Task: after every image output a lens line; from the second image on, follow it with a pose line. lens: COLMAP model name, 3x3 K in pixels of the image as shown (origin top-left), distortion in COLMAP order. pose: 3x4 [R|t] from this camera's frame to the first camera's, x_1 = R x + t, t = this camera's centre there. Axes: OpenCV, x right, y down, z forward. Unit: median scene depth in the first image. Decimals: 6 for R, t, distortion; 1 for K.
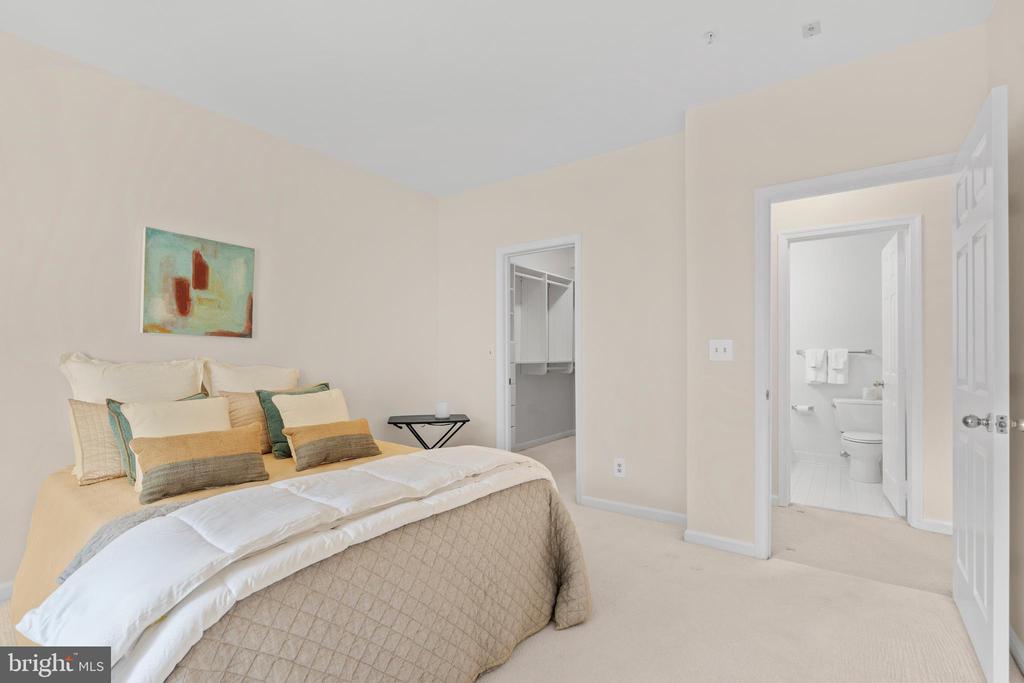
lens RADIAL K [[462.3, 0, 510.7], [0, 462.3, 343.4], [0, 0, 1]] dist [-0.001129, 0.000267]
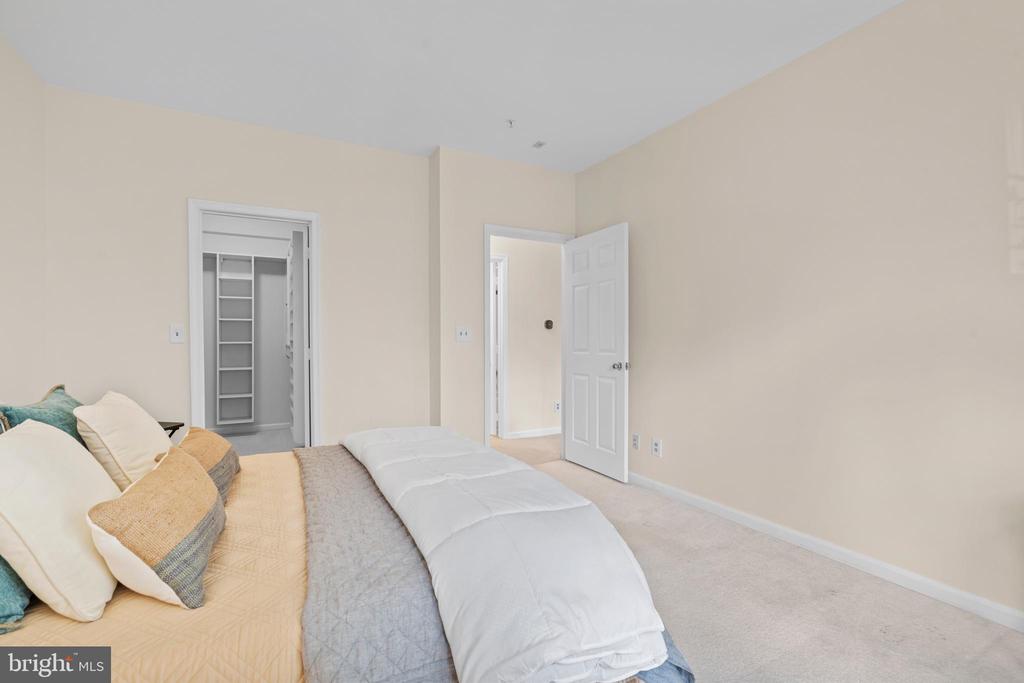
lens RADIAL K [[460.6, 0, 510.7], [0, 460.6, 343.3], [0, 0, 1]] dist [-0.001221, 0.000447]
pose [[0.421563, -0.008666, 0.906758, -0.505384], [-0.023597, 0.999511, 0.020523, 0.007291], [-0.906492, -0.030049, 0.421152, 0.196015]]
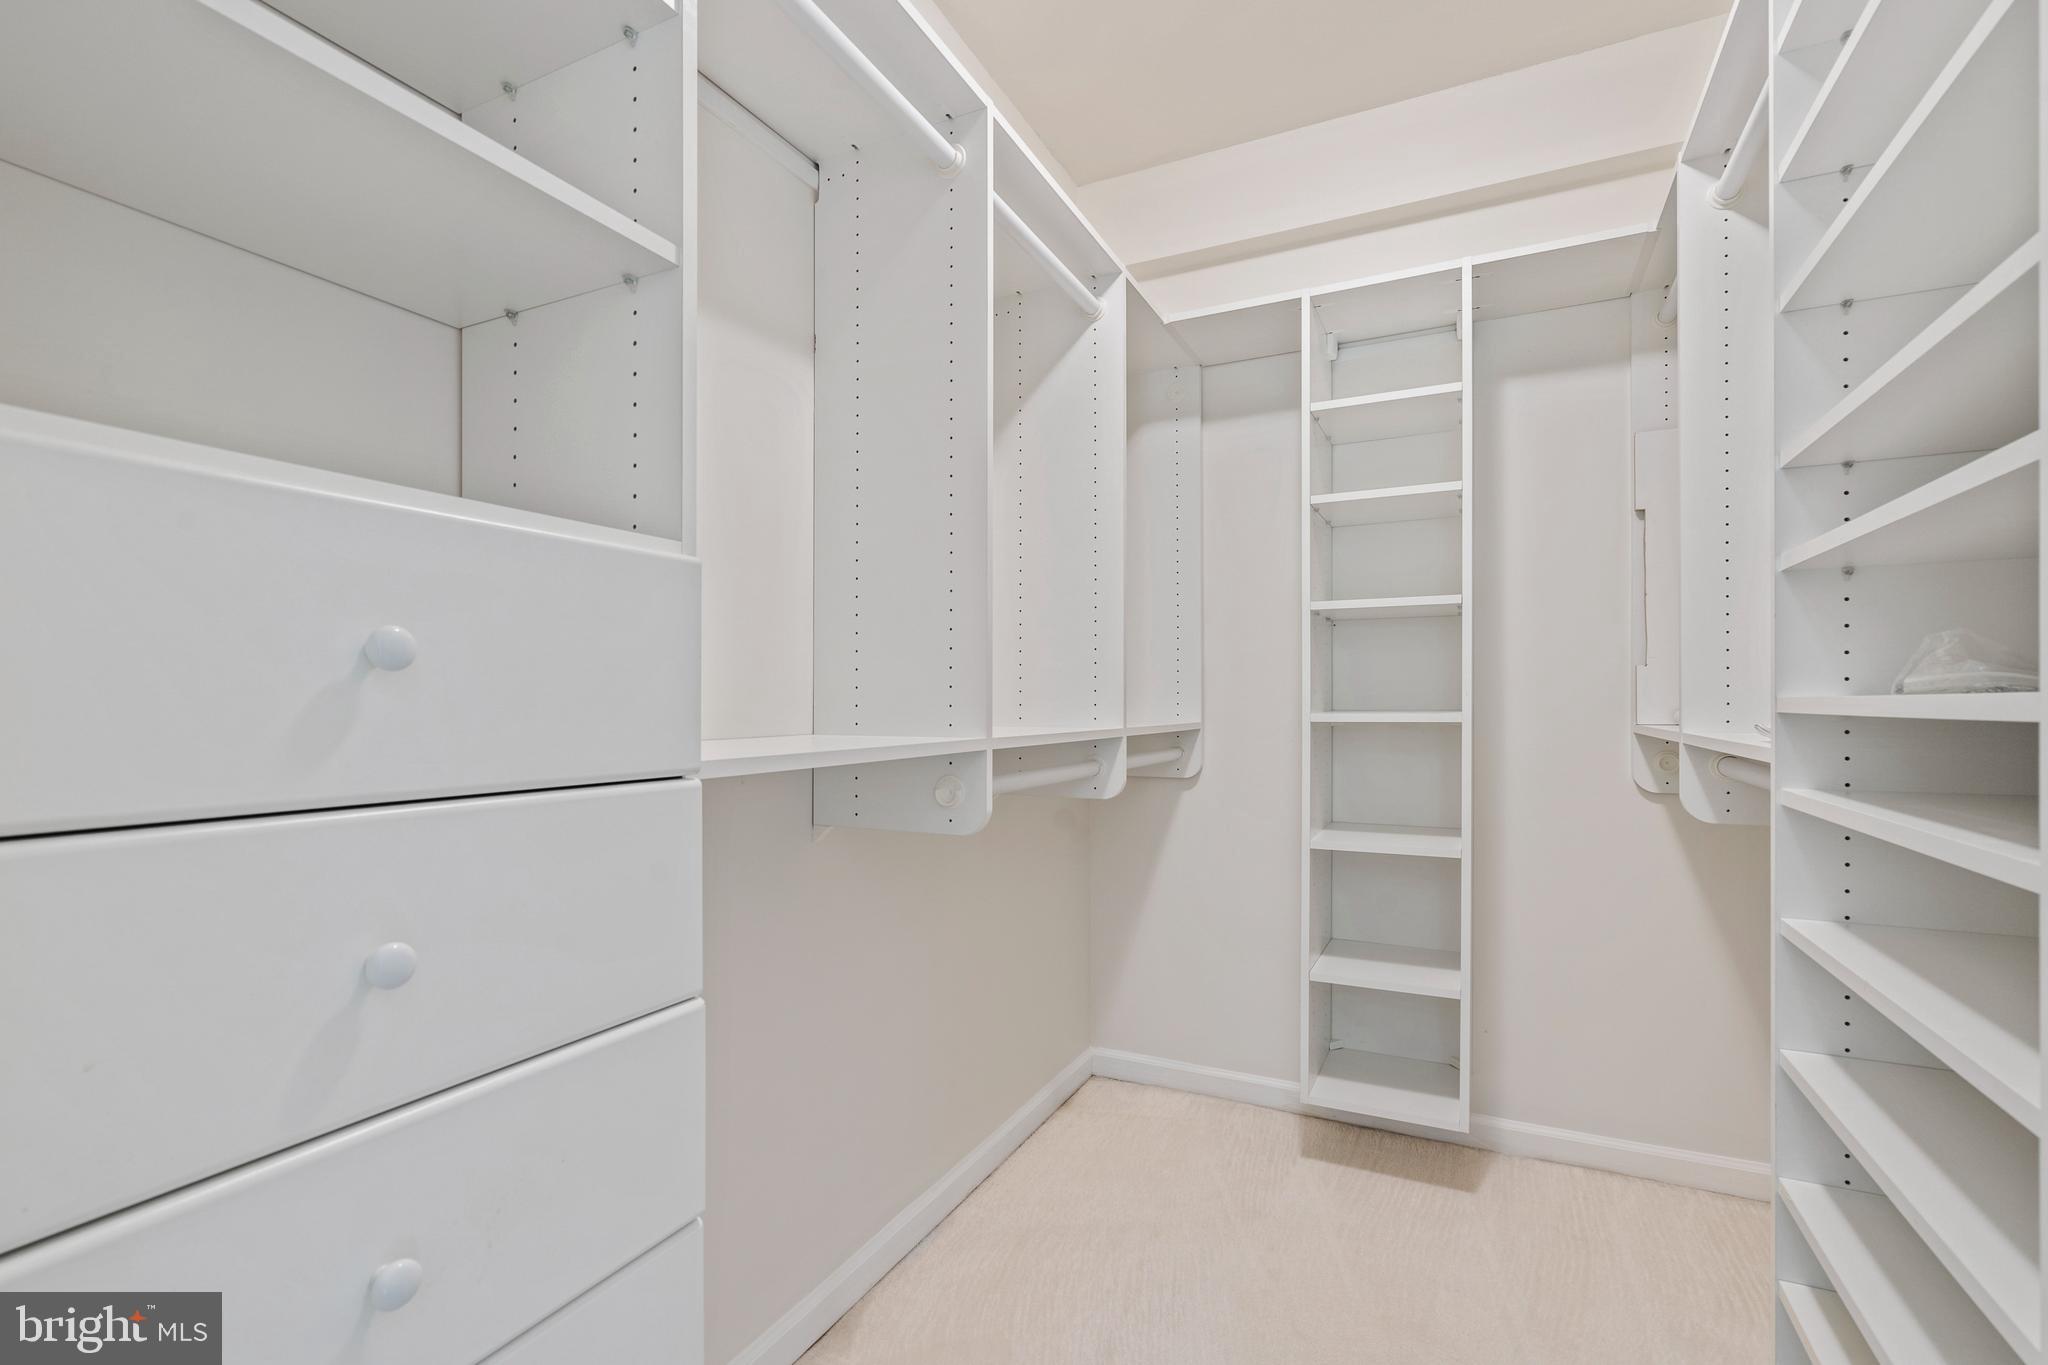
lens RADIAL K [[932.6, 0, 1022.4], [0, 932.6, 705.6], [0, 0, 1]] dist [-0.000380, 0.000048]
pose [[0.984457, -0.002775, 0.175602, 0.046386], [-0.002612, 0.999533, 0.030434, 0.027699], [-0.175605, -0.030420, 0.983991, 0.954309]]
